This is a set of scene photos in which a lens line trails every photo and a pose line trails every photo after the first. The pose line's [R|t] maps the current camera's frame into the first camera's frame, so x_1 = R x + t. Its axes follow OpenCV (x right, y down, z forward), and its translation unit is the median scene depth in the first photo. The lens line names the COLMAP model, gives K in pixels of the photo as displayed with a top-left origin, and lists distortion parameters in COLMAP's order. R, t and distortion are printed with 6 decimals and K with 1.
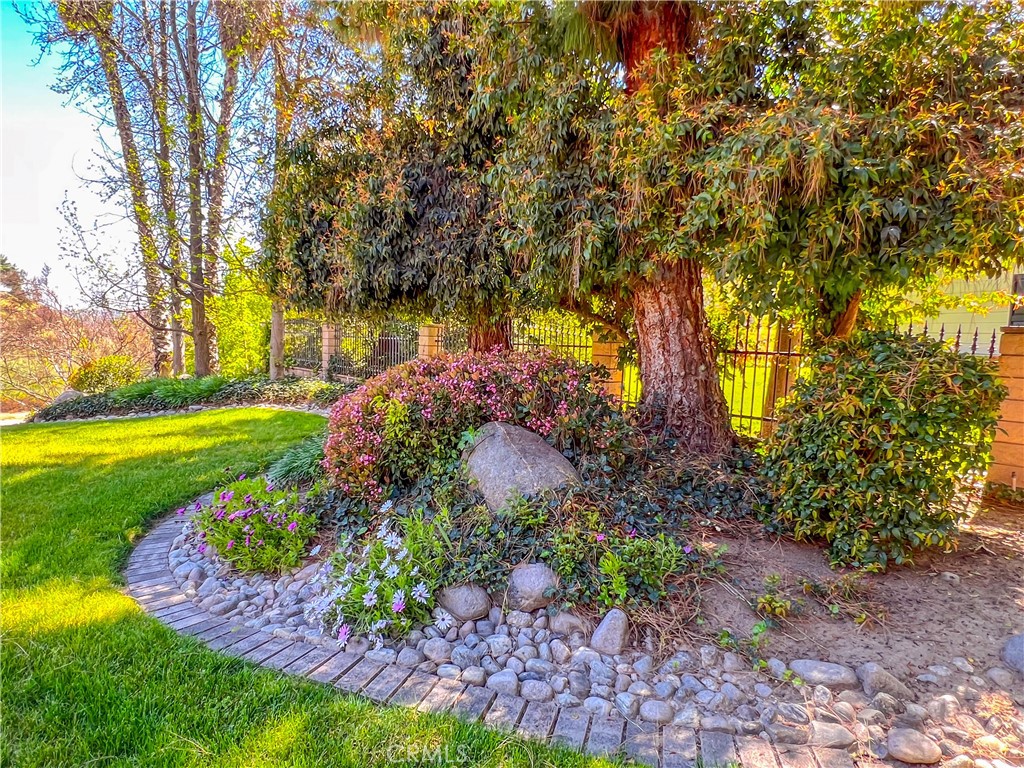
lens RADIAL K [[612.3, 0, 461.9], [0, 612.3, 393.4], [0, 0, 1]] dist [-0.002538, 0.001218]
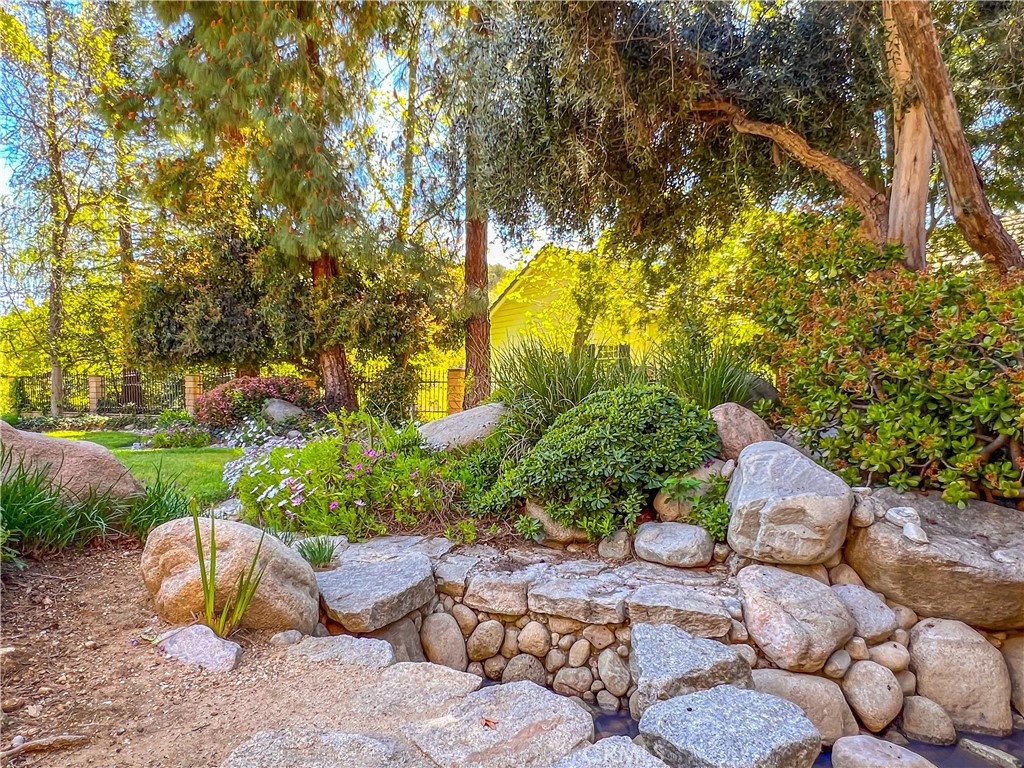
lens RADIAL K [[612.3, 0, 510.5], [0, 612.3, 383.5], [0, 0, 1]] dist [-0.002538, 0.001218]
pose [[0.848011, -0.009909, 0.529886, -0.479469], [0.075050, 0.991995, -0.101557, 0.322684], [-0.524638, 0.125890, 0.841966, -1.846824]]
